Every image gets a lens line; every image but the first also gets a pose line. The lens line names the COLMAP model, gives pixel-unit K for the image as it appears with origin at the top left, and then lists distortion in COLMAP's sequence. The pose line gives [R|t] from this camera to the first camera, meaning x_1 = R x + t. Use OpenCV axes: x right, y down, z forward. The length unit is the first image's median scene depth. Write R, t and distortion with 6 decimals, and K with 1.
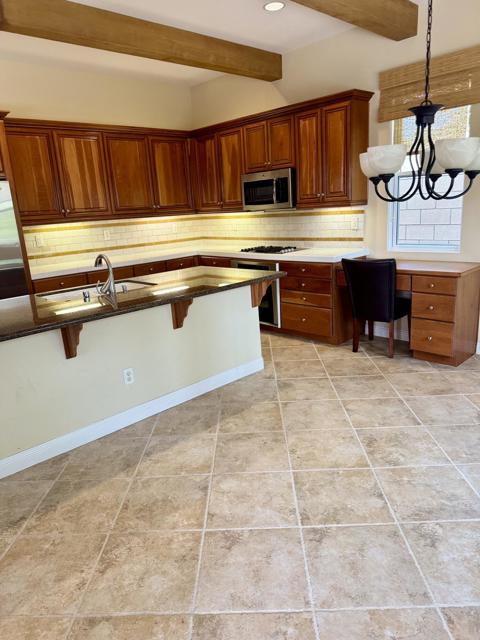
lens RADIAL K [[453.2, 0, 239.8], [0, 453.2, 320.9], [0, 0, 1]] dist [0.045677, -0.052291]
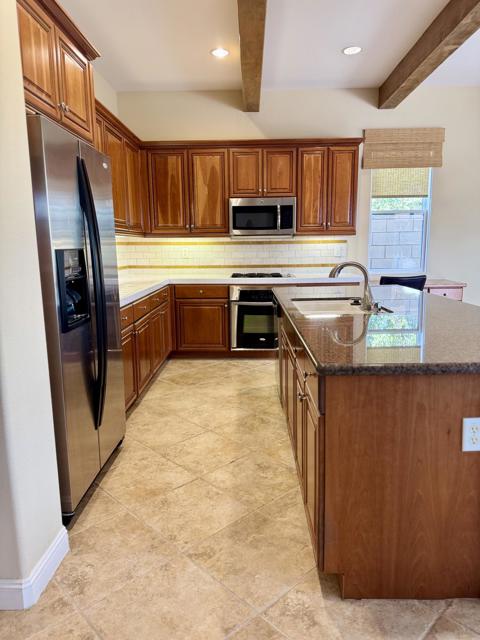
lens RADIAL K [[453.2, 0, 239.8], [0, 453.2, 320.9], [0, 0, 1]] dist [0.045677, -0.052291]
pose [[0.715328, -0.058805, 0.696310, -0.713701], [0.139052, 0.988504, -0.059368, -0.007785], [-0.684814, 0.139291, 0.715282, 0.368671]]
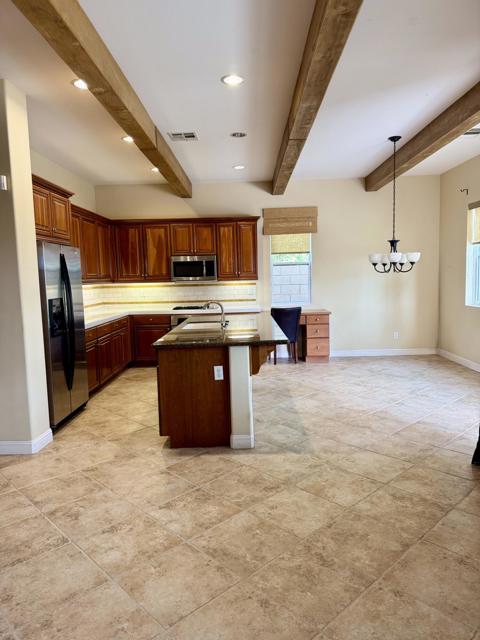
lens RADIAL K [[443.1, 0, 239.4], [0, 443.1, 316.5], [0, 0, 1]] dist [0.044634, -0.054422]
pose [[0.707636, -0.016048, 0.706395, -0.885379], [0.156170, 0.978569, -0.134212, 0.084037], [-0.689103, 0.205291, 0.694977, -0.064342]]
